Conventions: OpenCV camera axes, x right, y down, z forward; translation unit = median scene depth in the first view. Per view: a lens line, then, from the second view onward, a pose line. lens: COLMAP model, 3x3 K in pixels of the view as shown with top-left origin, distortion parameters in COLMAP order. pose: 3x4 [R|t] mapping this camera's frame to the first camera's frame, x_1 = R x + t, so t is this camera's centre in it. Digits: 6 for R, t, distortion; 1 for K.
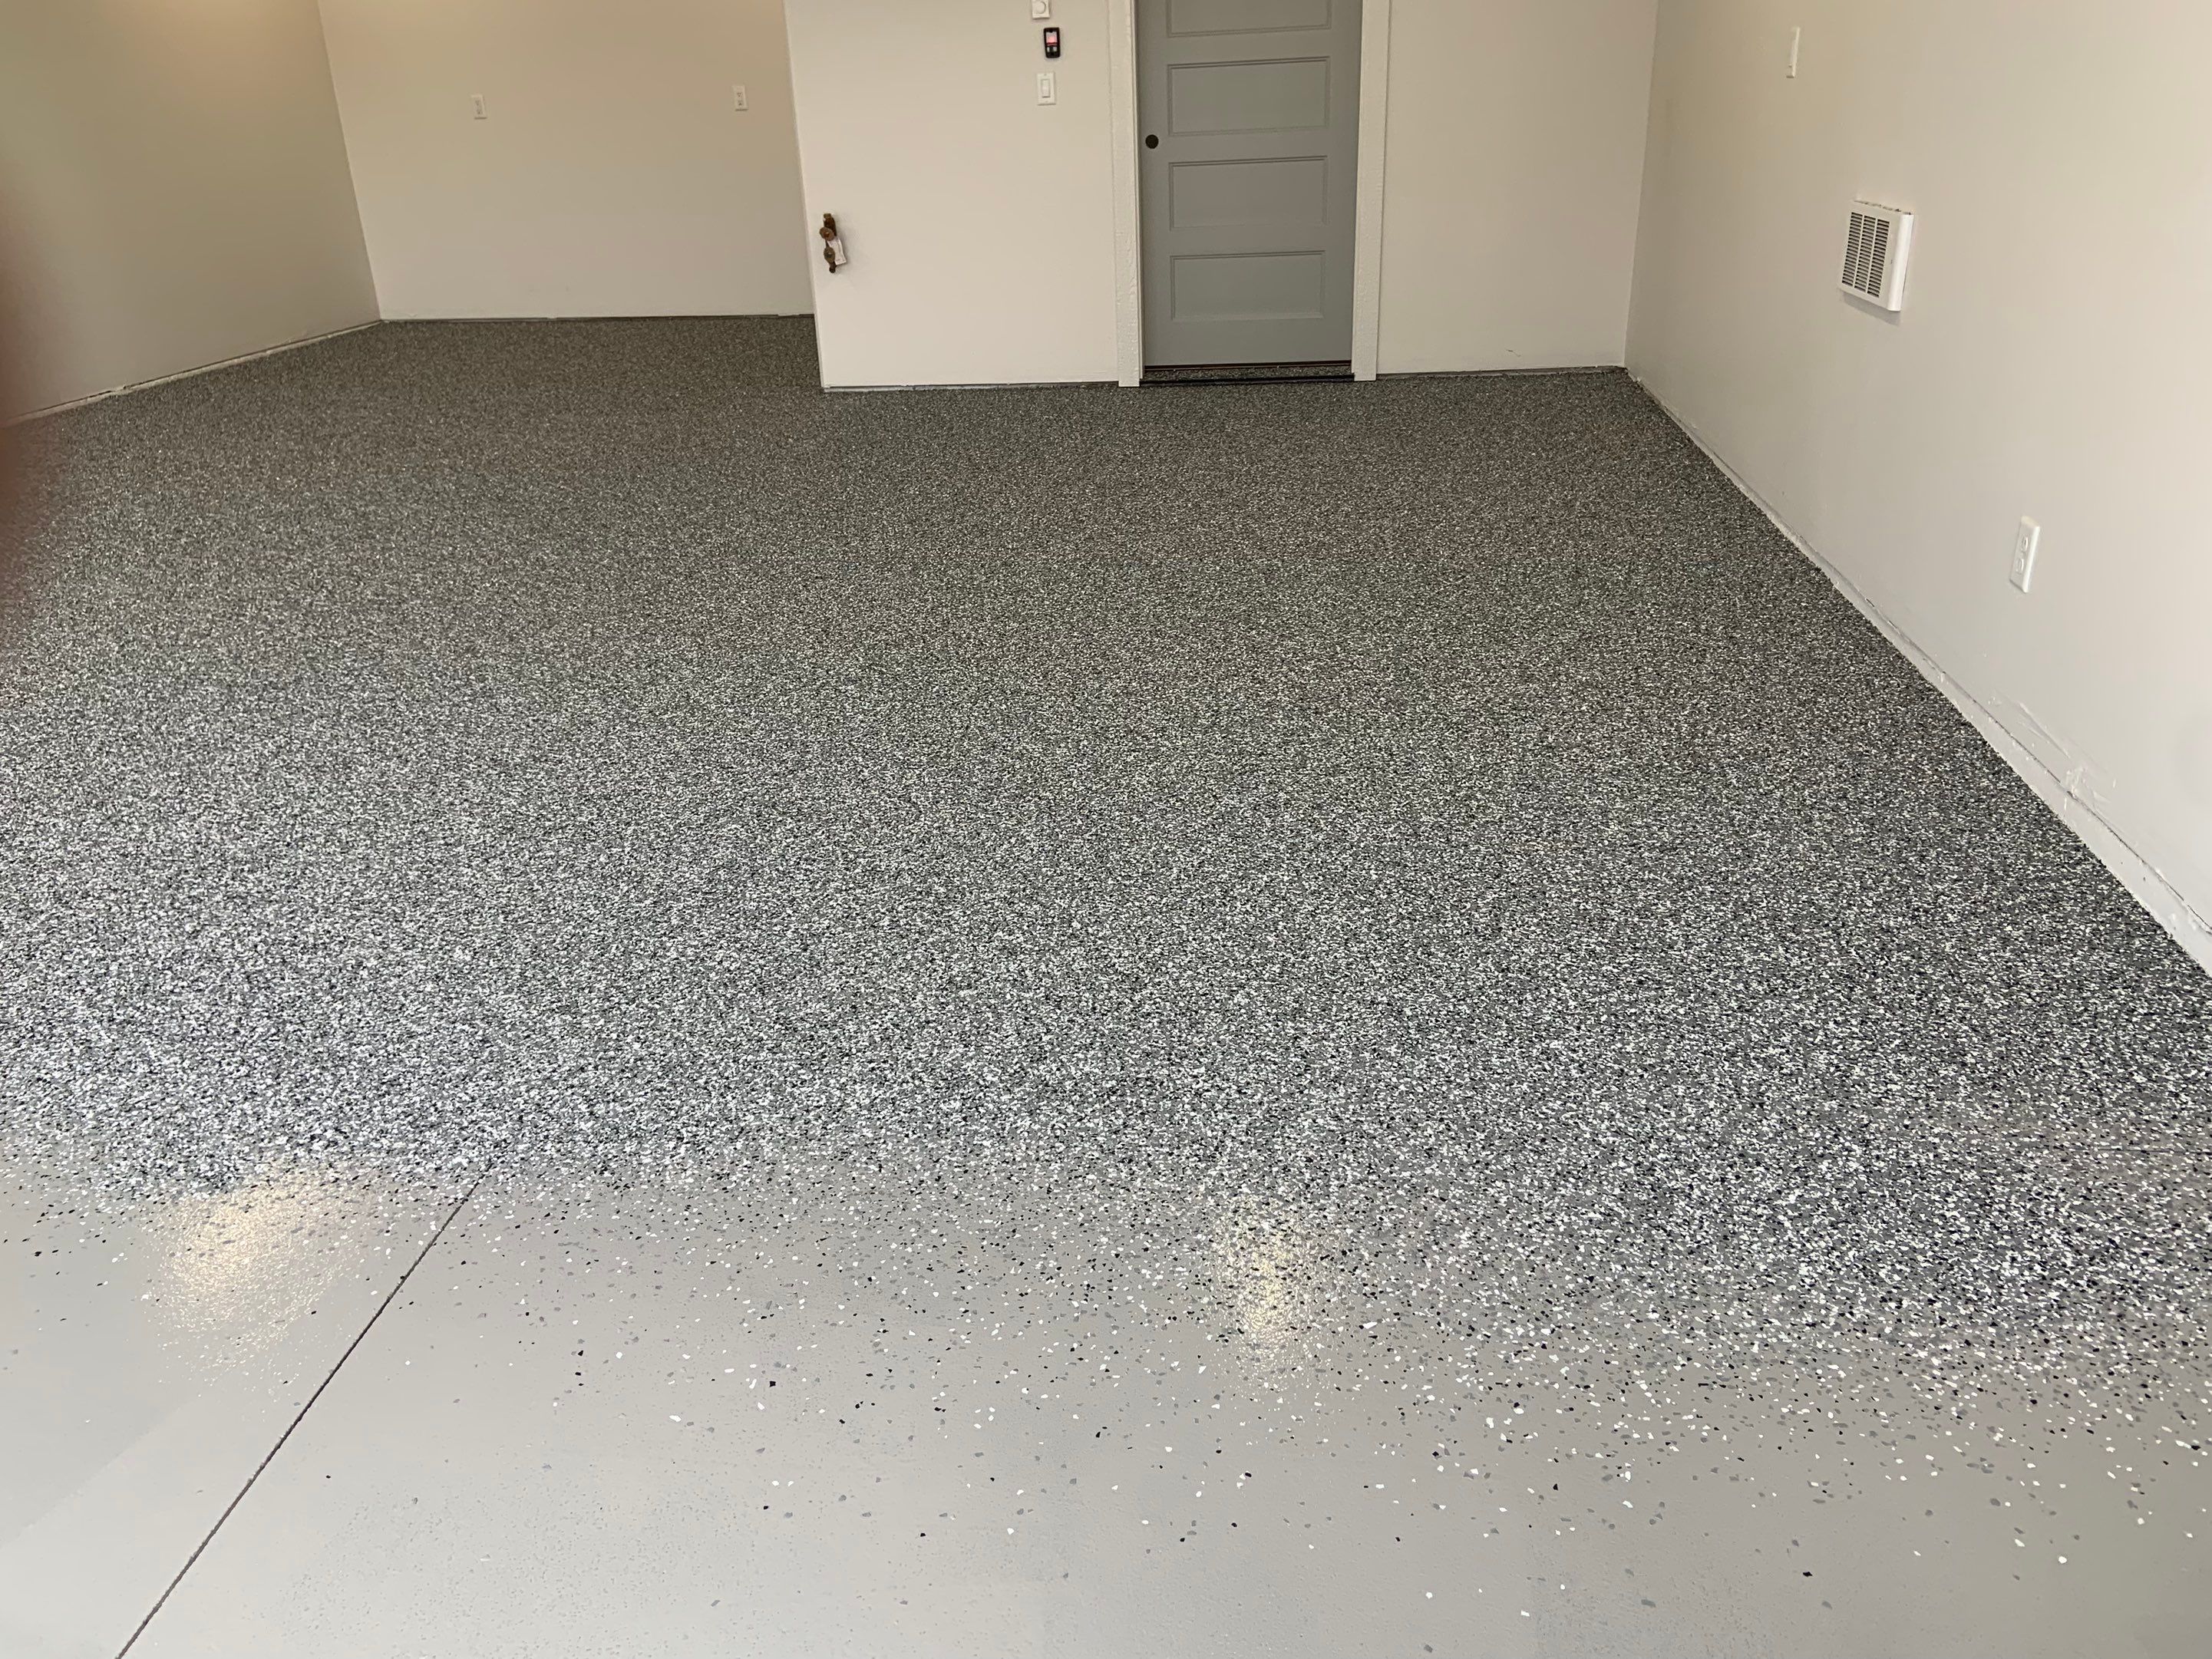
lens RADIAL K [[1654.4, 0, 1089.3], [0, 1654.4, 821.4], [0, 0, 1]] dist [0.126215, -0.158051]
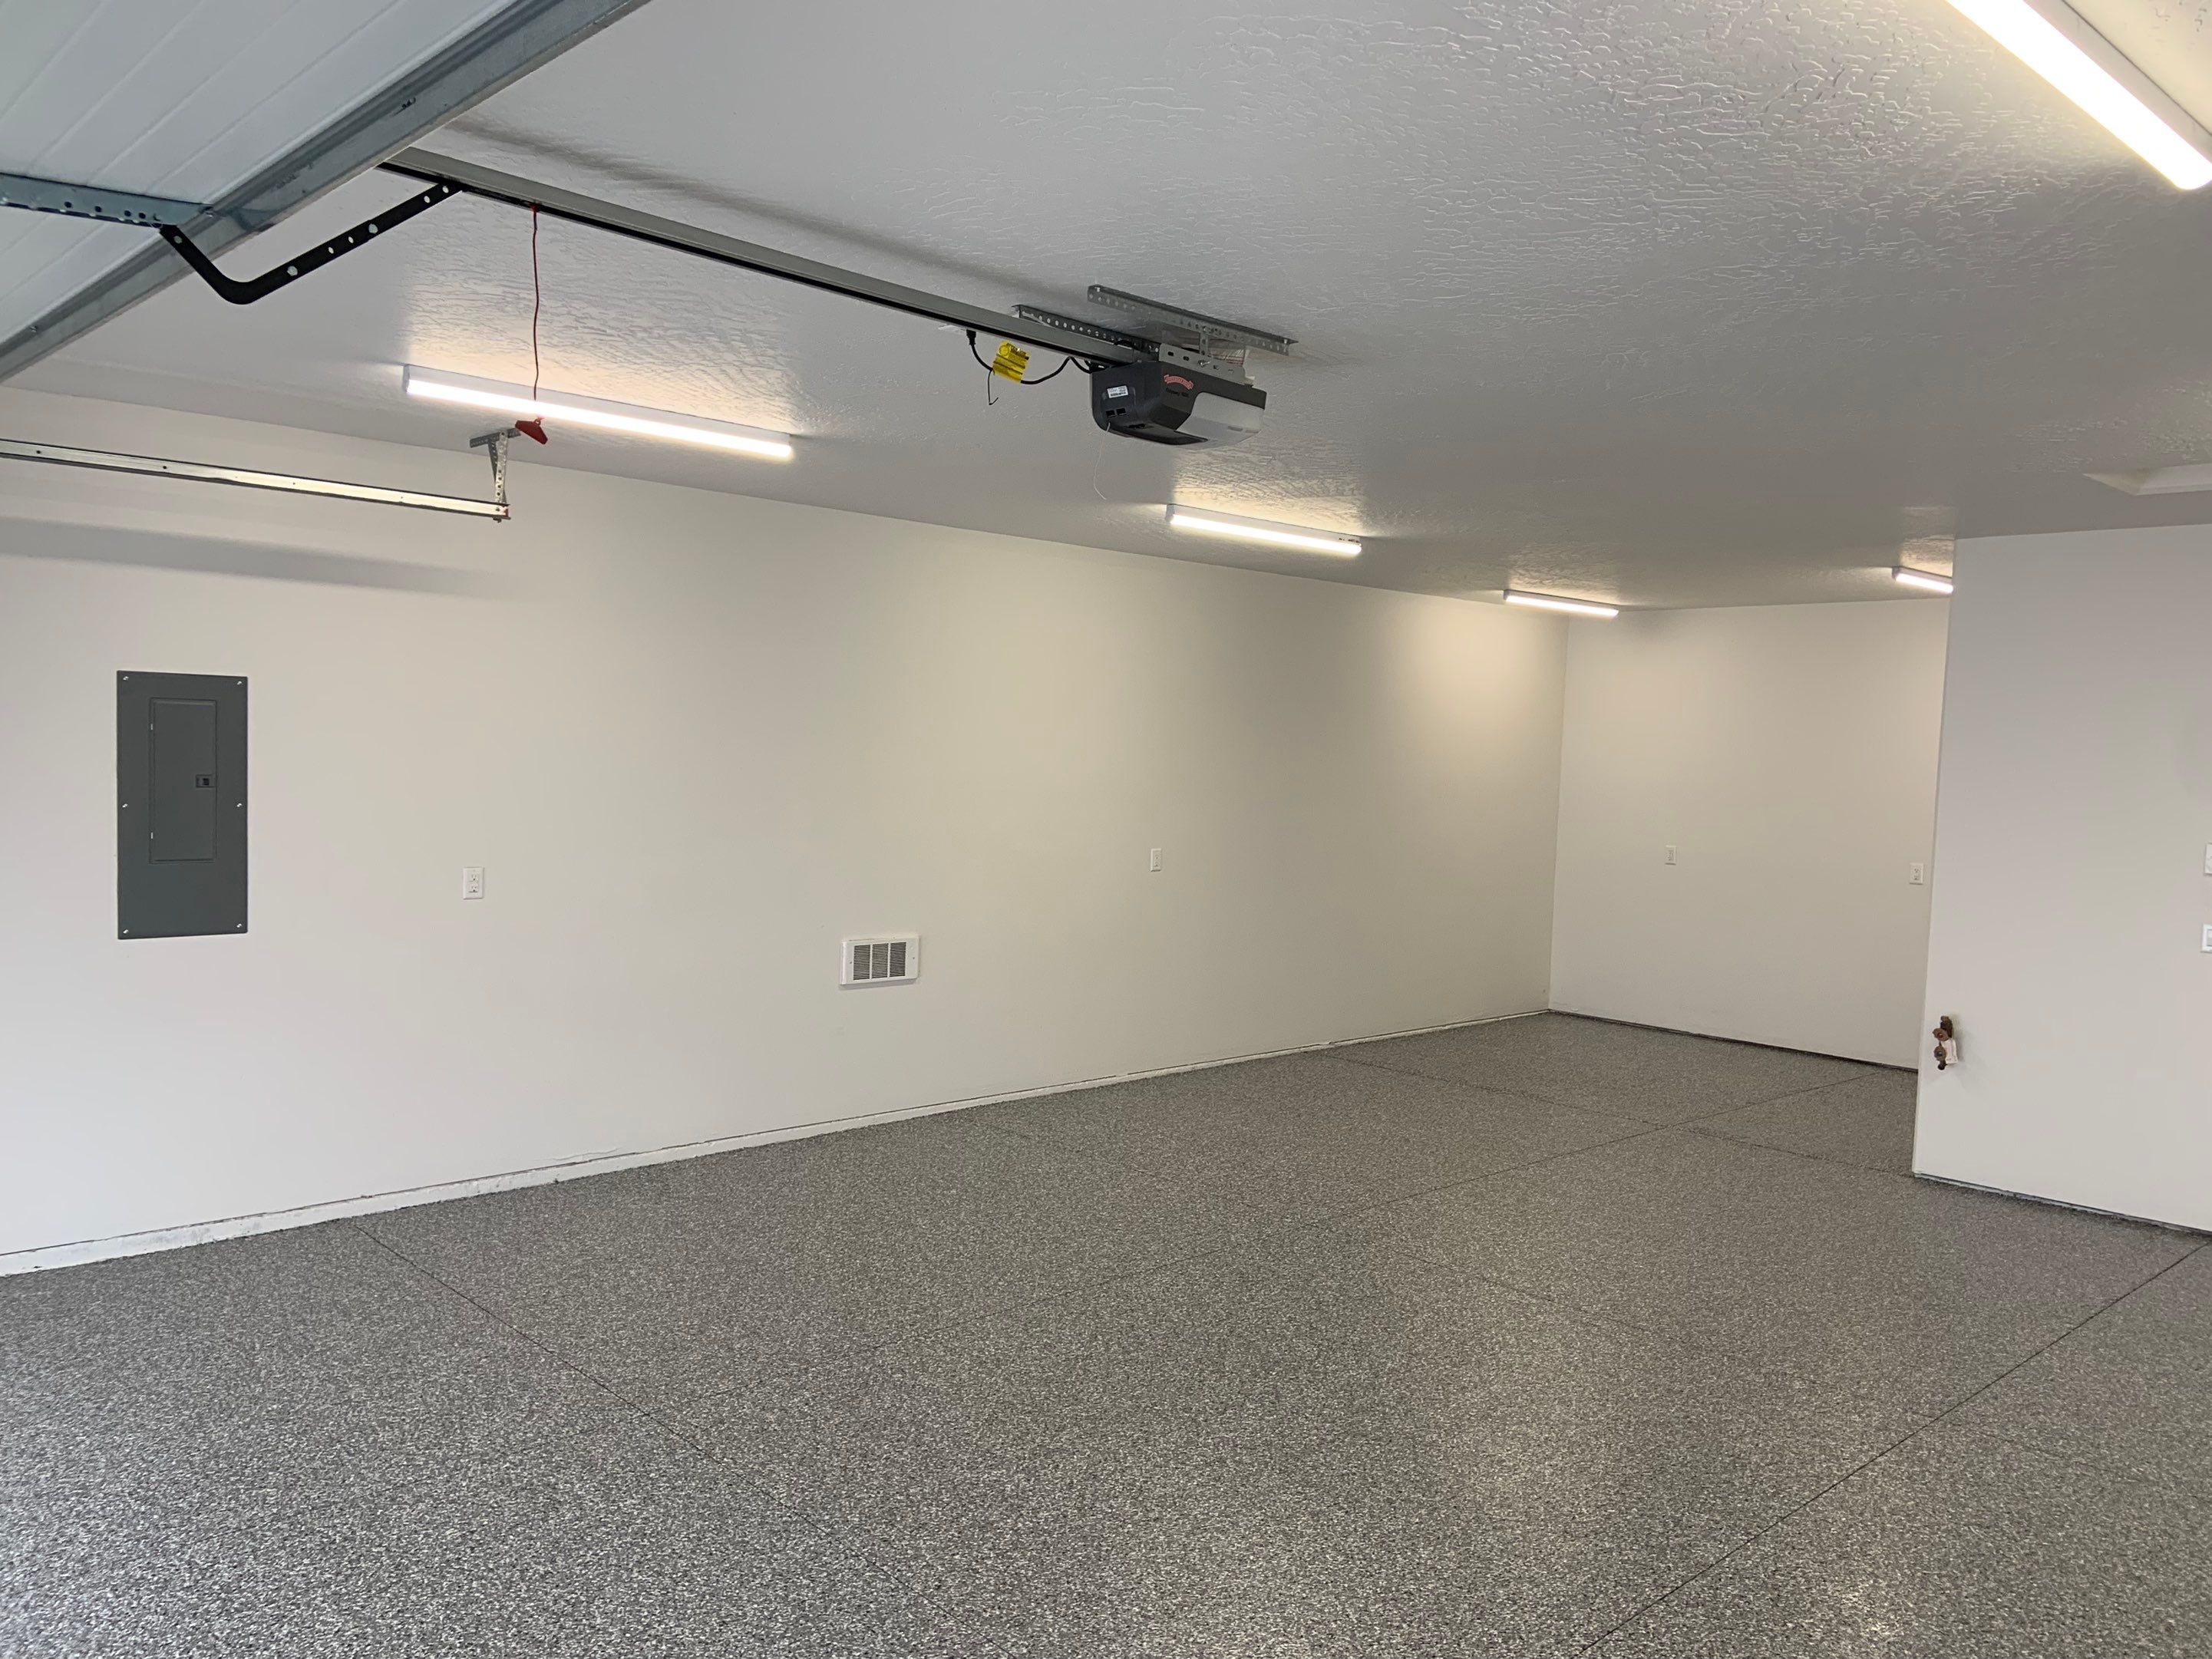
lens RADIAL K [[1654.4, 0, 1126.7], [0, 1654.4, 845.4], [0, 0, 1]] dist [0.126215, -0.158051]
pose [[0.773239, 0.104661, -0.625418, 0.097759], [-0.312770, 0.920913, -0.232584, -0.064570], [0.551613, 0.375455, 0.744820, -0.090024]]
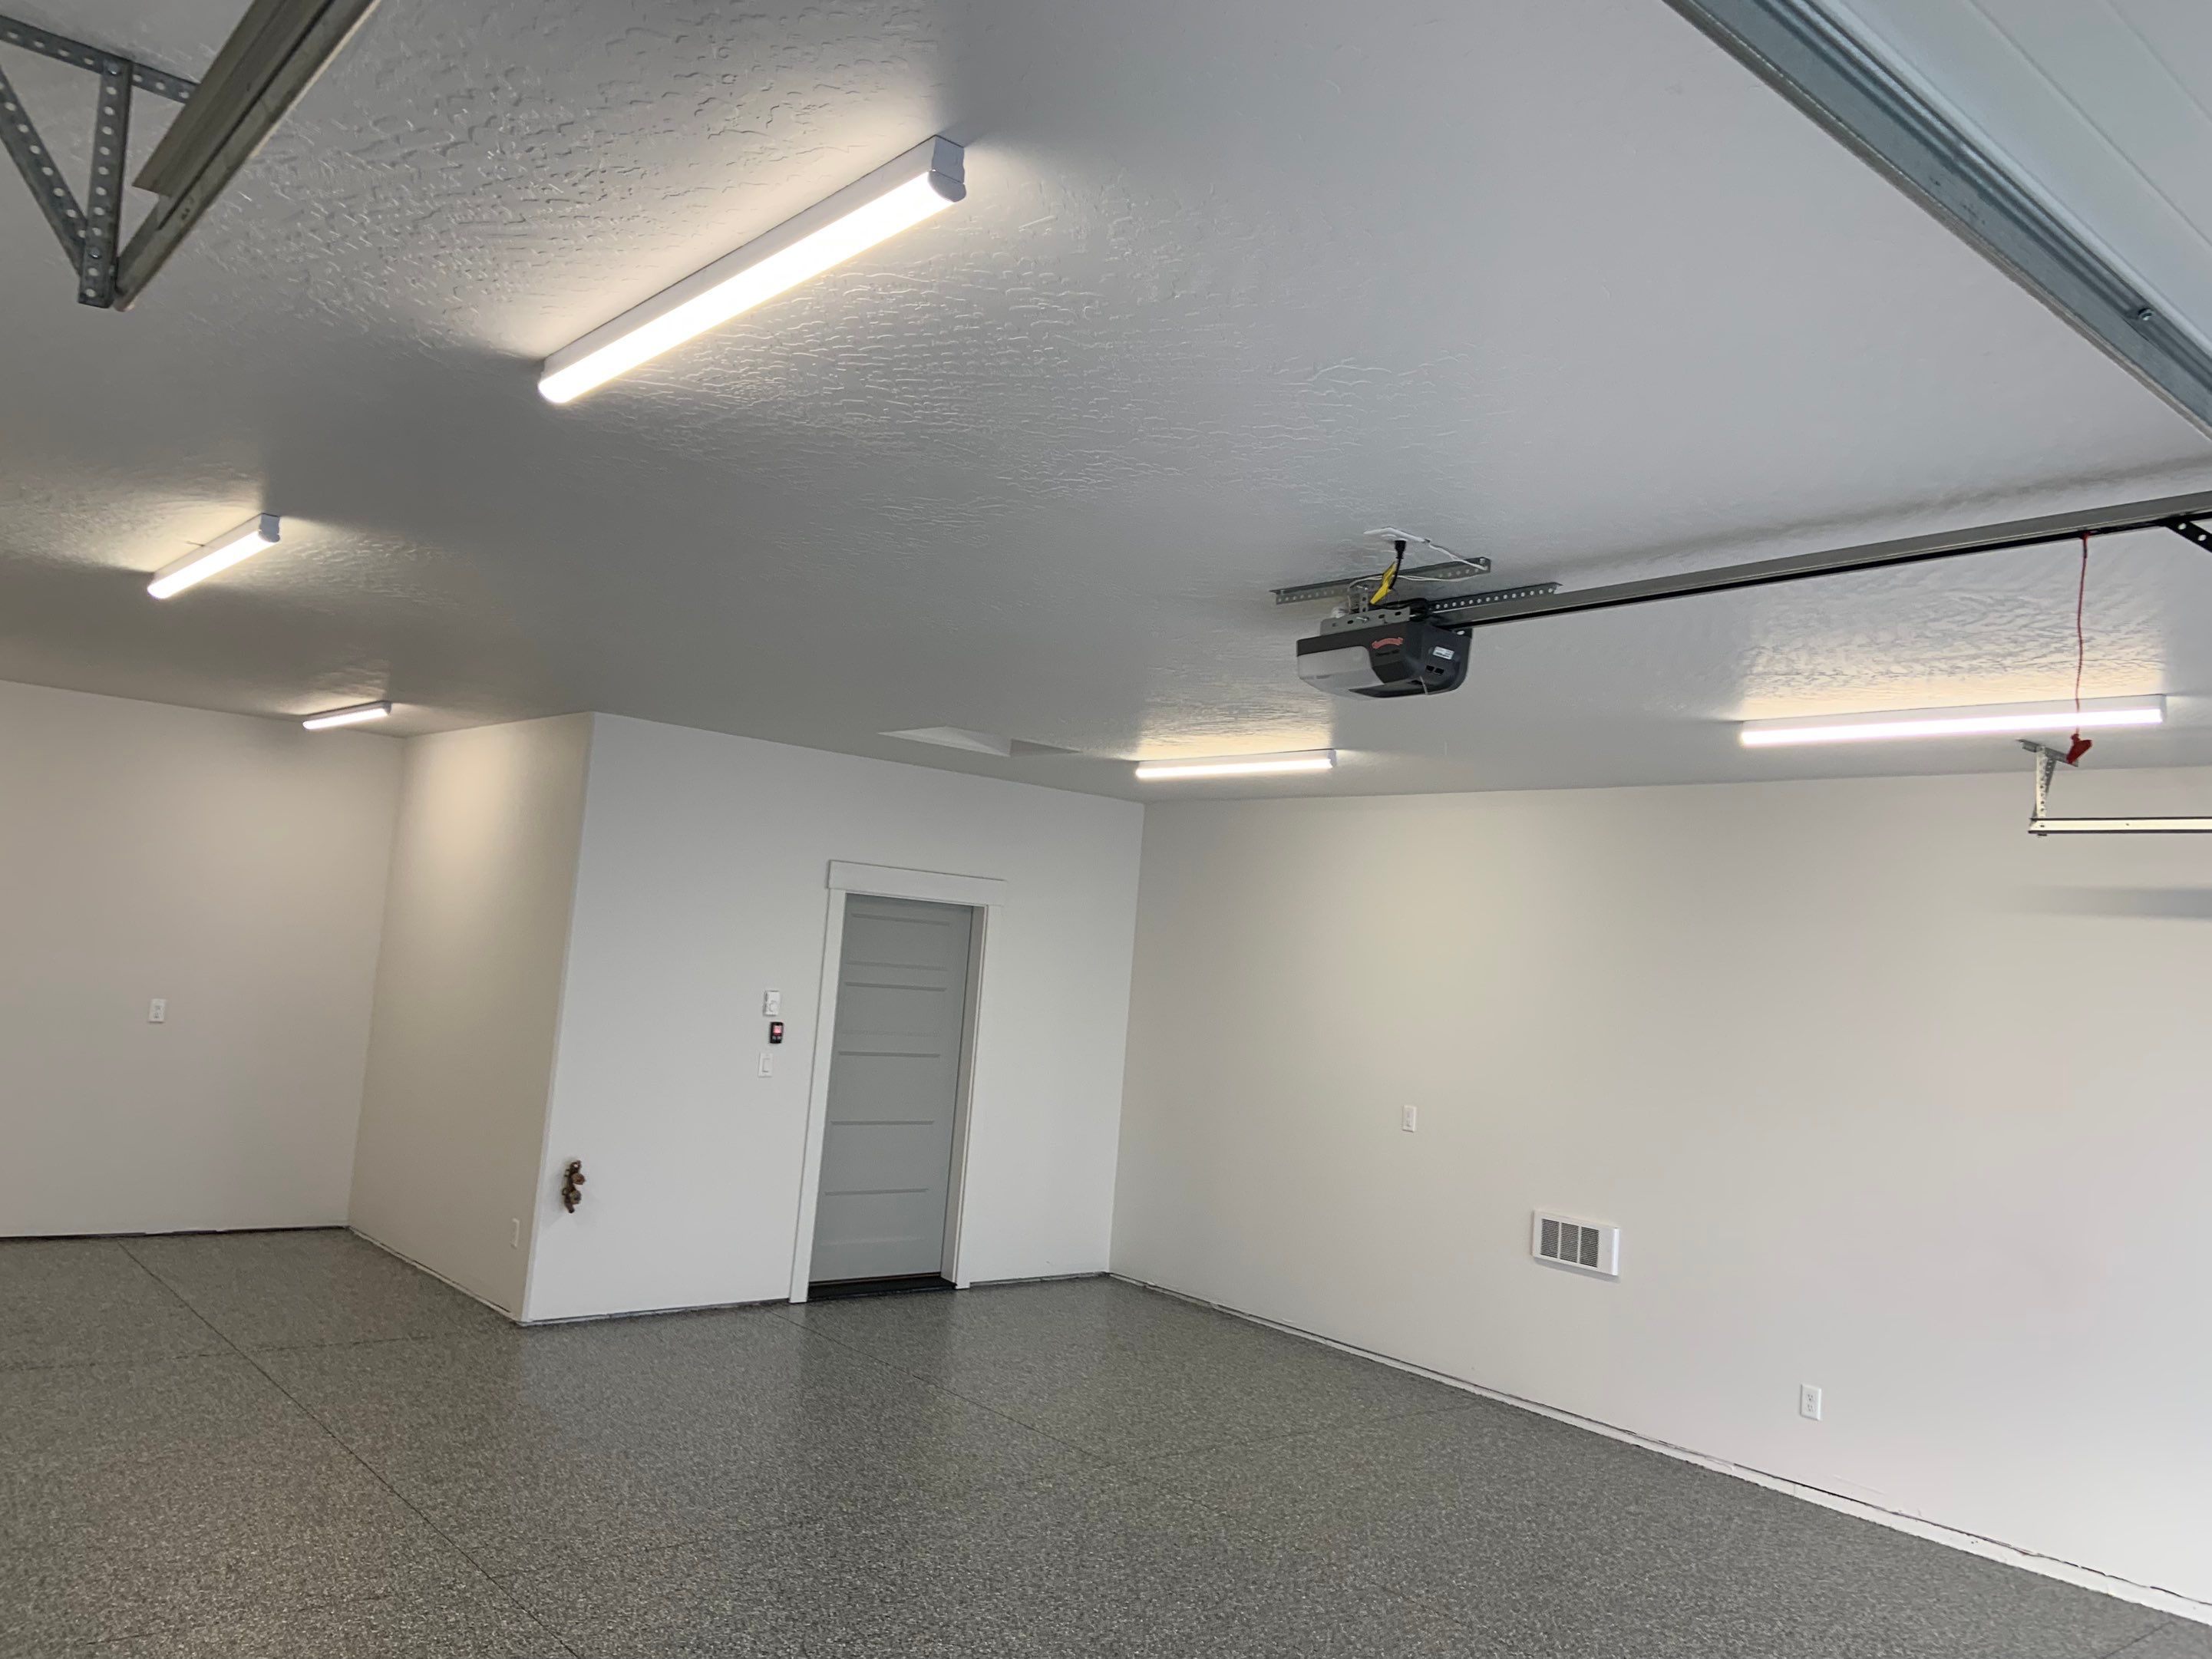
lens RADIAL K [[1654.4, 0, 1122.5], [0, 1654.4, 832.6], [0, 0, 1]] dist [0.126215, -0.158051]
pose [[0.664291, 0.152015, 0.731853, -0.789488], [0.200224, 0.907133, -0.370163, -0.087065], [-0.720158, 0.392431, 0.572163, 0.045959]]
